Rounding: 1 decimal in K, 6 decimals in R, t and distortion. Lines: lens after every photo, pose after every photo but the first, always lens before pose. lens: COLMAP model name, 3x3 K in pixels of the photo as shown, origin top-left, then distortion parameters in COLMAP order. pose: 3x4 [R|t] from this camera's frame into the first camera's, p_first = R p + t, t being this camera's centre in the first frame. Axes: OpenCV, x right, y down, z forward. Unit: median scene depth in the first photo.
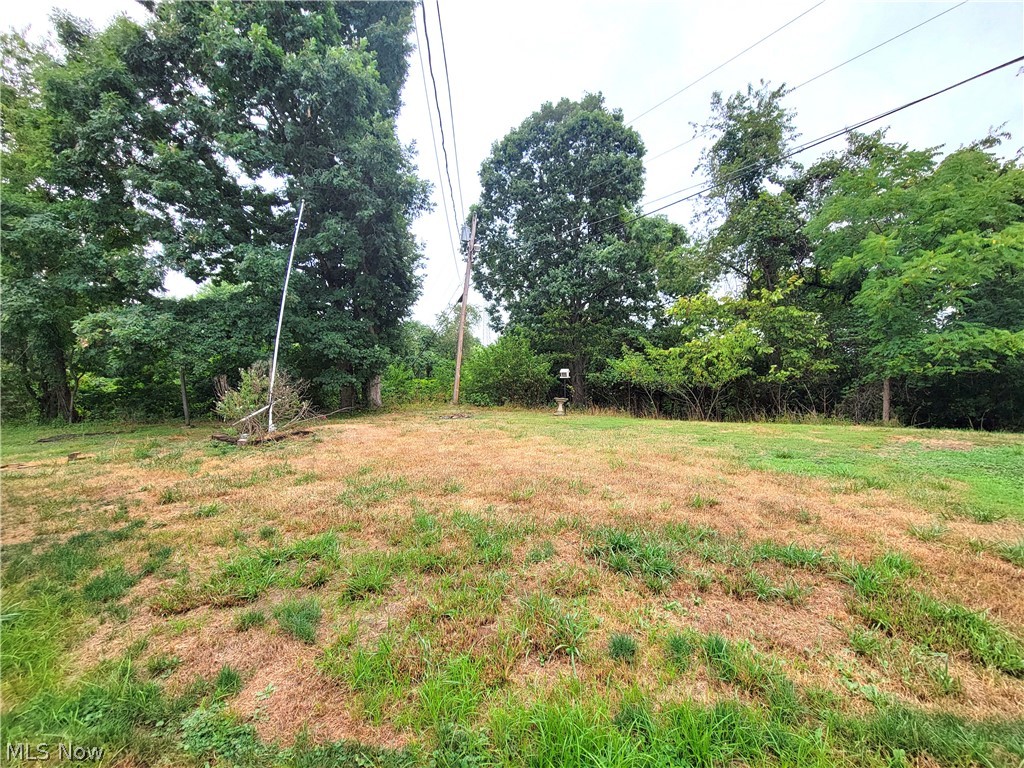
lens RADIAL K [[408.0, 0, 512.8], [0, 408.0, 388.0], [0, 0, 1]] dist [0.001065, -0.000070]
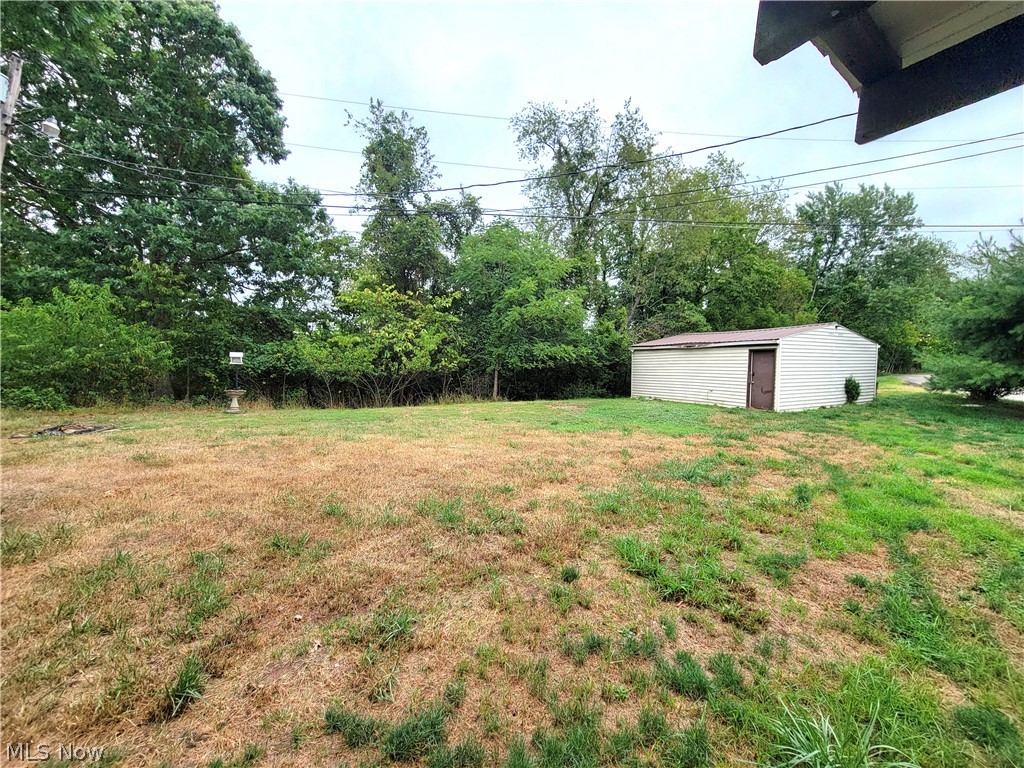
lens RADIAL K [[419.0, 0, 514.6], [0, 419.0, 381.7], [0, 0, 1]] dist [0.001400, -0.001502]
pose [[0.453450, -0.016663, 0.891126, -0.341809], [-0.002483, 0.999798, 0.019959, -0.008433], [-0.891278, -0.011263, 0.453317, 0.182452]]
